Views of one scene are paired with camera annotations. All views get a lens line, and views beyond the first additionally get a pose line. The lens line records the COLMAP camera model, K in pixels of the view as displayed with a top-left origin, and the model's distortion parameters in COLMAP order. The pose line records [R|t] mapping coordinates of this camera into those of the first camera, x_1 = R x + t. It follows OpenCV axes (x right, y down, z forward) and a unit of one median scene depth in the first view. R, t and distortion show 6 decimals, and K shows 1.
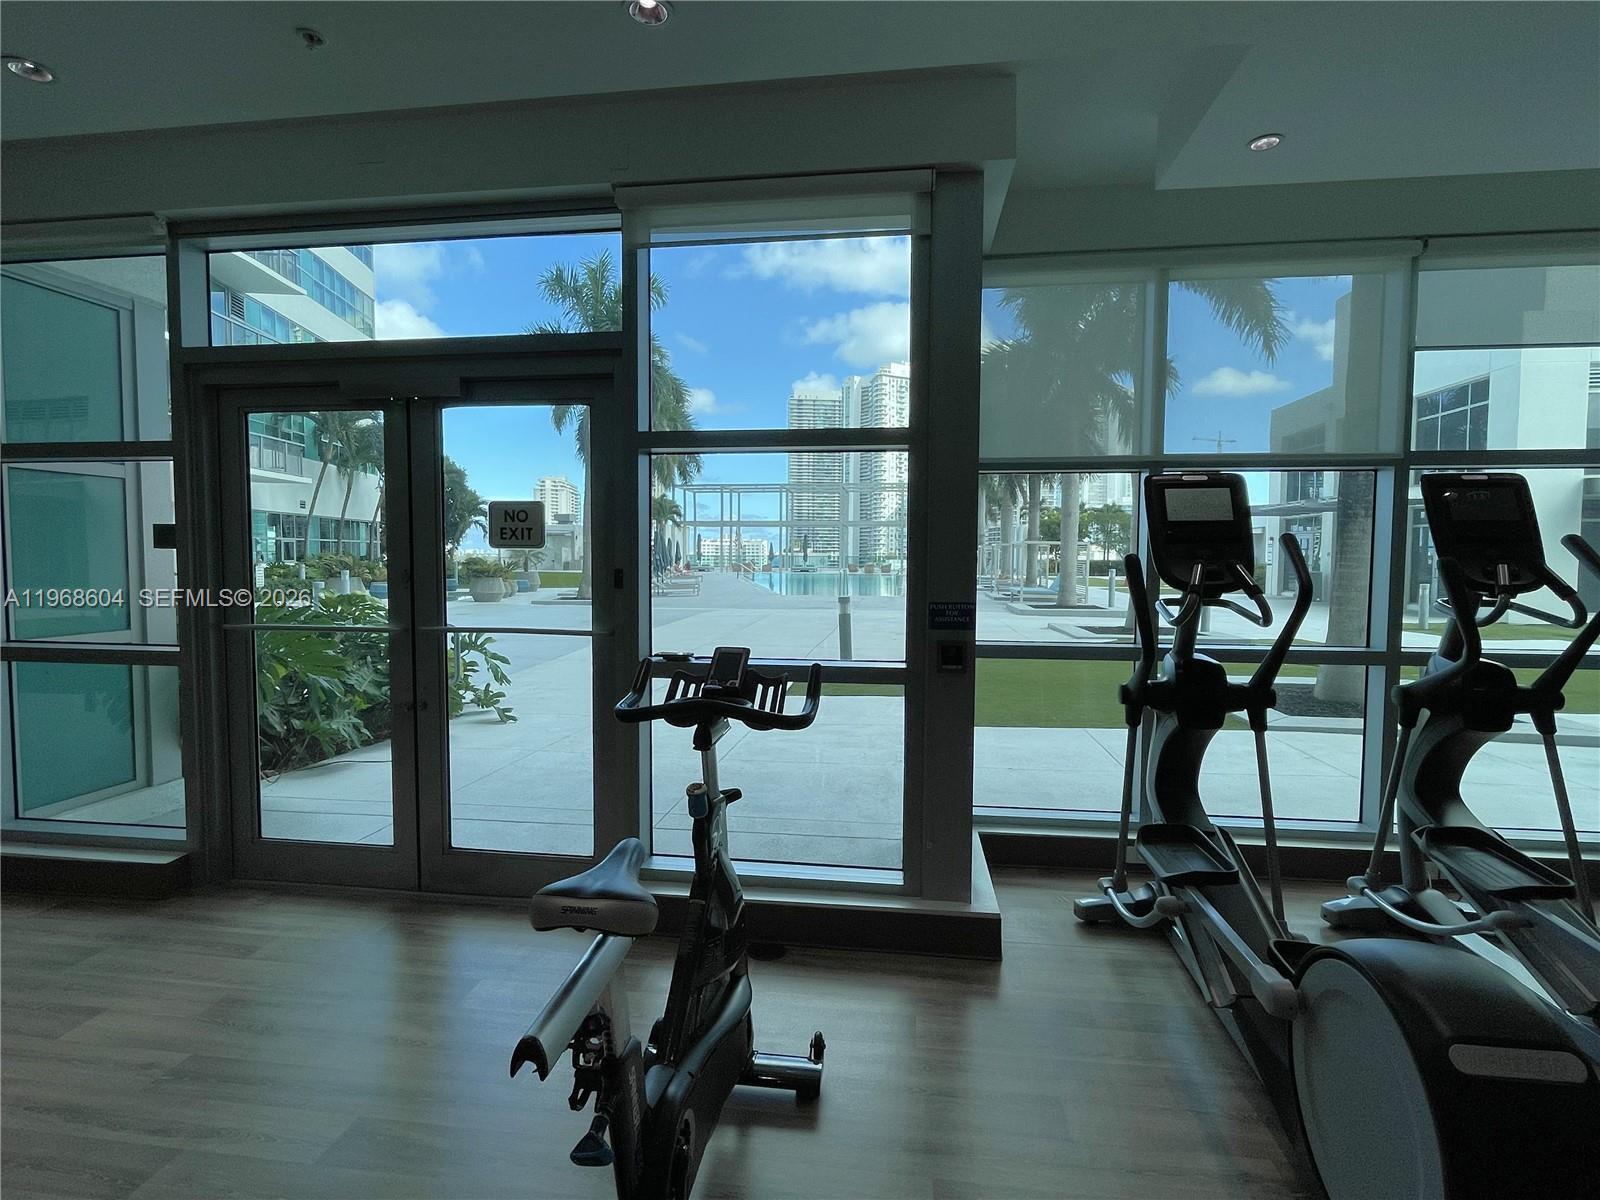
lens RADIAL K [[793.7, 0, 800.0], [0, 793.7, 600.0], [0, 0, 1]] dist [-0.002076, 0.008671]
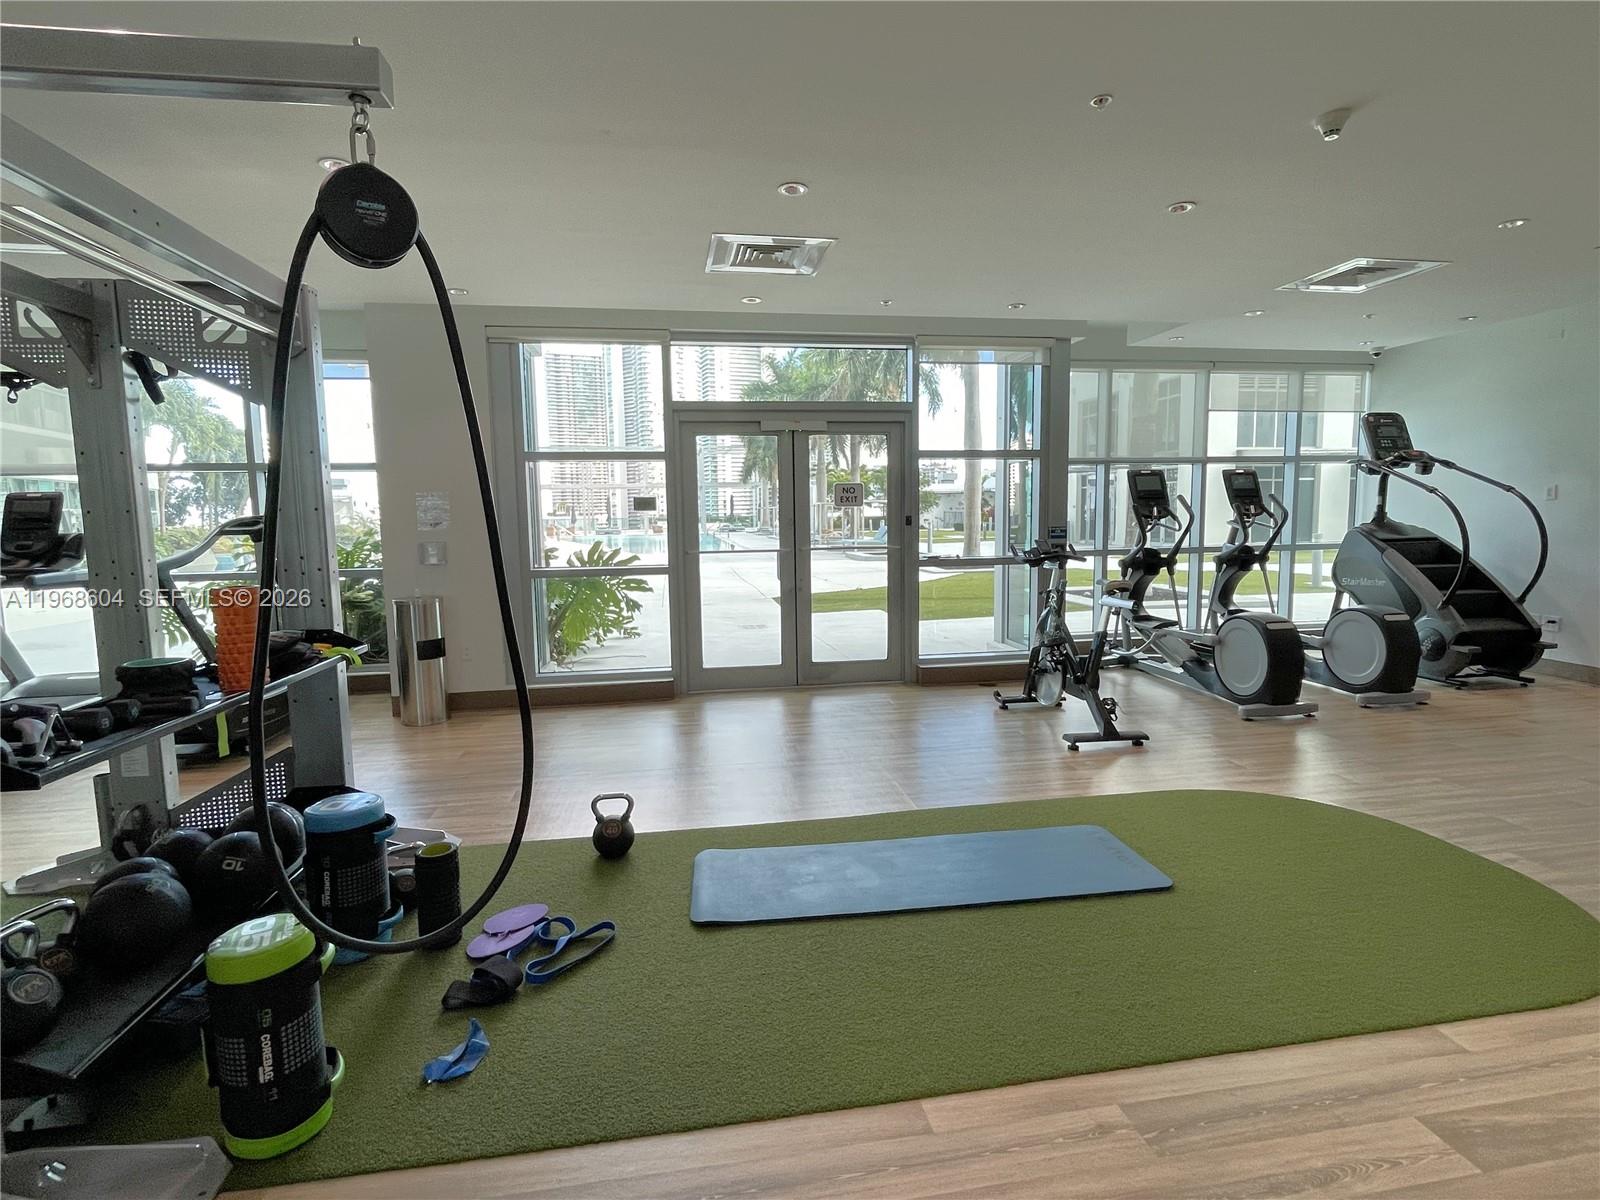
lens RADIAL K [[793.7, 0, 800.0], [0, 793.7, 600.0], [0, 0, 1]] dist [-0.002076, 0.008671]
pose [[0.957205, -0.044571, 0.285958, -1.063456], [0.029891, 0.998011, 0.055499, 0.070596], [-0.287863, -0.044576, 0.956634, -0.880307]]
